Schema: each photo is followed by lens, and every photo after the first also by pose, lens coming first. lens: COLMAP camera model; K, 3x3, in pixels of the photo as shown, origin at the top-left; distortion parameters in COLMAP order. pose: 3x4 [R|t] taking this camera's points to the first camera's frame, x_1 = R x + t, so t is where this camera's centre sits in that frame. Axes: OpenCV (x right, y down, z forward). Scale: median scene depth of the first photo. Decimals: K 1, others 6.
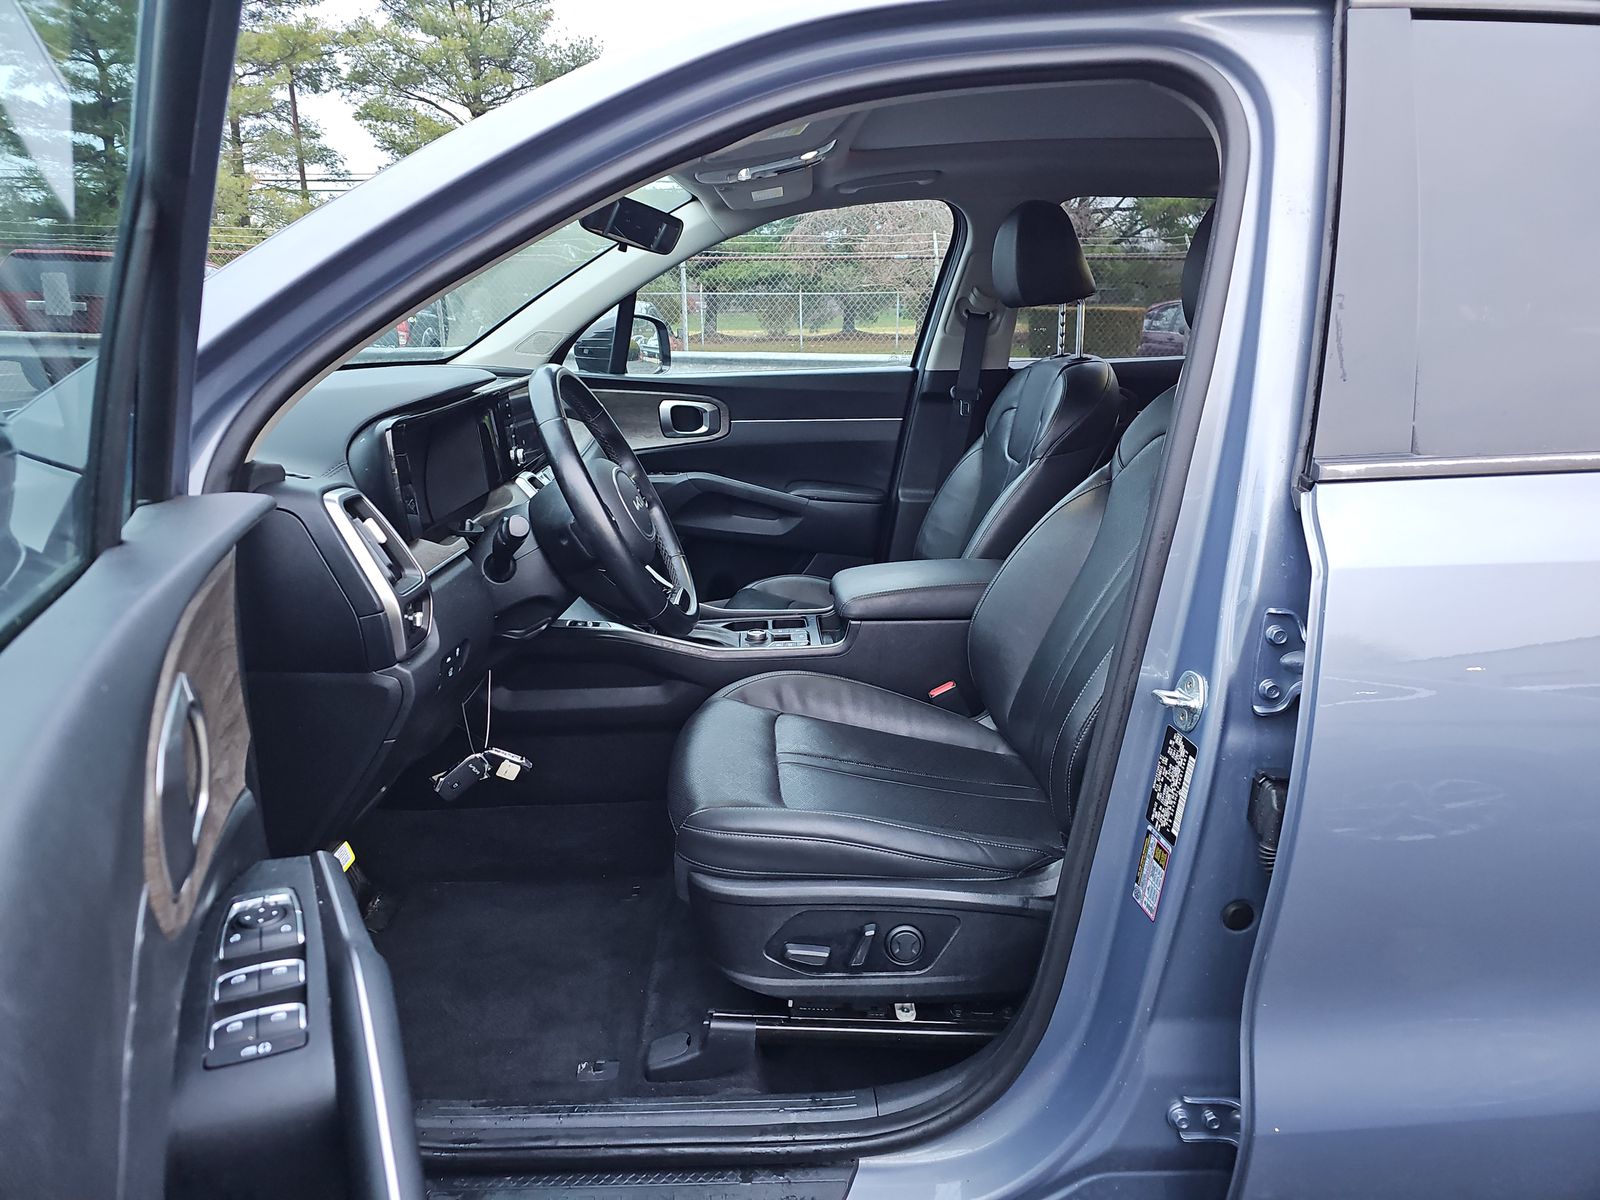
lens RADIAL K [[1087.9, 0, 800.0], [0, 1087.9, 600.0], [0, 0, 1]] dist [0.066885, -0.092396]
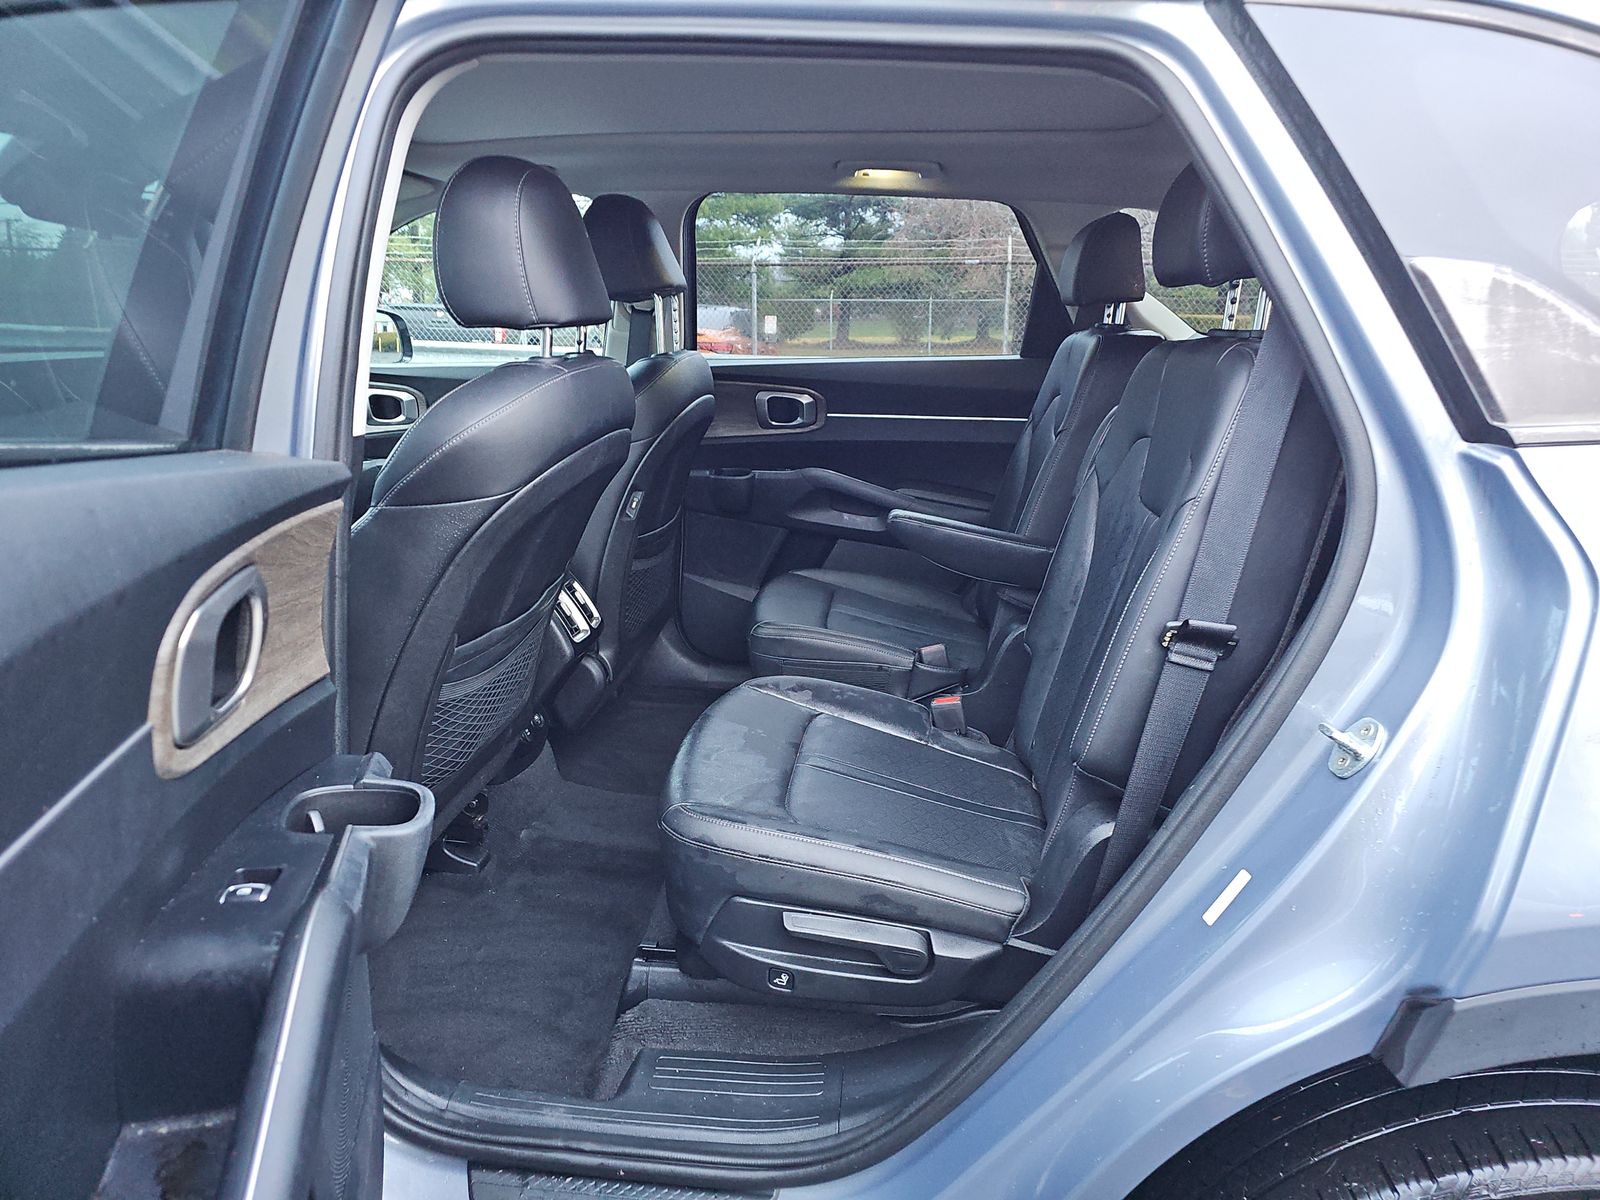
lens RADIAL K [[1087.9, 0, 800.0], [0, 1087.9, 600.0], [0, 0, 1]] dist [0.066885, -0.092396]
pose [[0.984685, 0.060272, -0.163595, 0.183252], [-0.061494, 0.998105, -0.002410, -0.006161], [0.163139, 0.012433, 0.986525, 0.038584]]
